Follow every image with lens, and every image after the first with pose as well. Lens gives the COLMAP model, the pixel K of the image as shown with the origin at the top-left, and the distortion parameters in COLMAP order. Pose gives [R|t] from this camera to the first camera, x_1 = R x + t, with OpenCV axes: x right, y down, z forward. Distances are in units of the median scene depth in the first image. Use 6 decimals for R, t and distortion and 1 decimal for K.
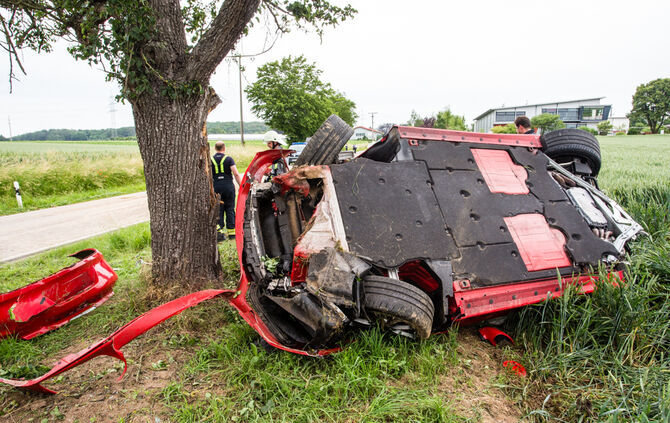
lens RADIAL K [[488.1, 0, 335.8], [0, 488.1, 225.7], [0, 0, 1]] dist [-0.049450, 0.032692]
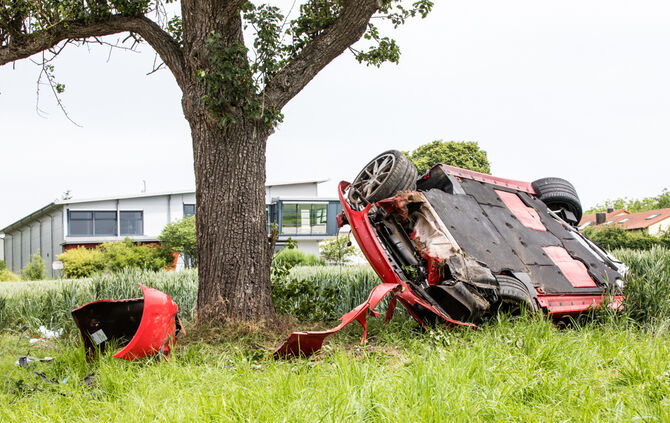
lens RADIAL K [[1872.4, 0, 336.1], [0, 1872.4, 214.3], [0, 0, 1]] dist [-0.505397, 0.000000]
pose [[0.839451, 0.030121, 0.542600, -0.308126], [0.101688, 0.972121, -0.211284, 0.099570], [-0.533837, 0.232539, 0.812985, -0.289861]]
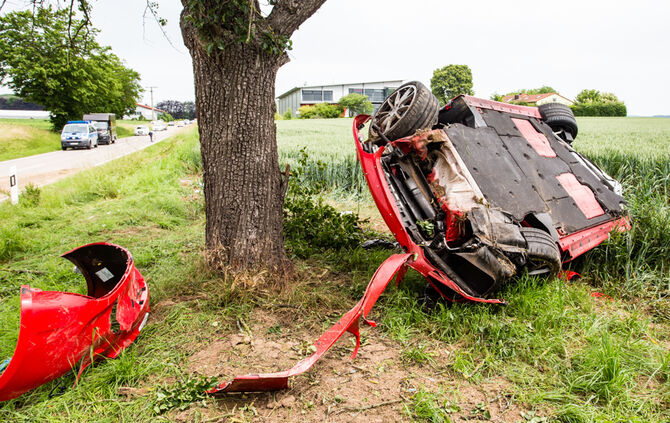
lens RADIAL K [[569.6, 0, 374.3], [0, 569.6, 207.1], [0, 0, 1]] dist [-0.048116, 0.064417]
pose [[0.876560, -0.057069, 0.477897, -0.090280], [0.069981, 0.997506, -0.009239, 0.005056], [-0.476177, 0.041542, 0.878368, 0.002790]]
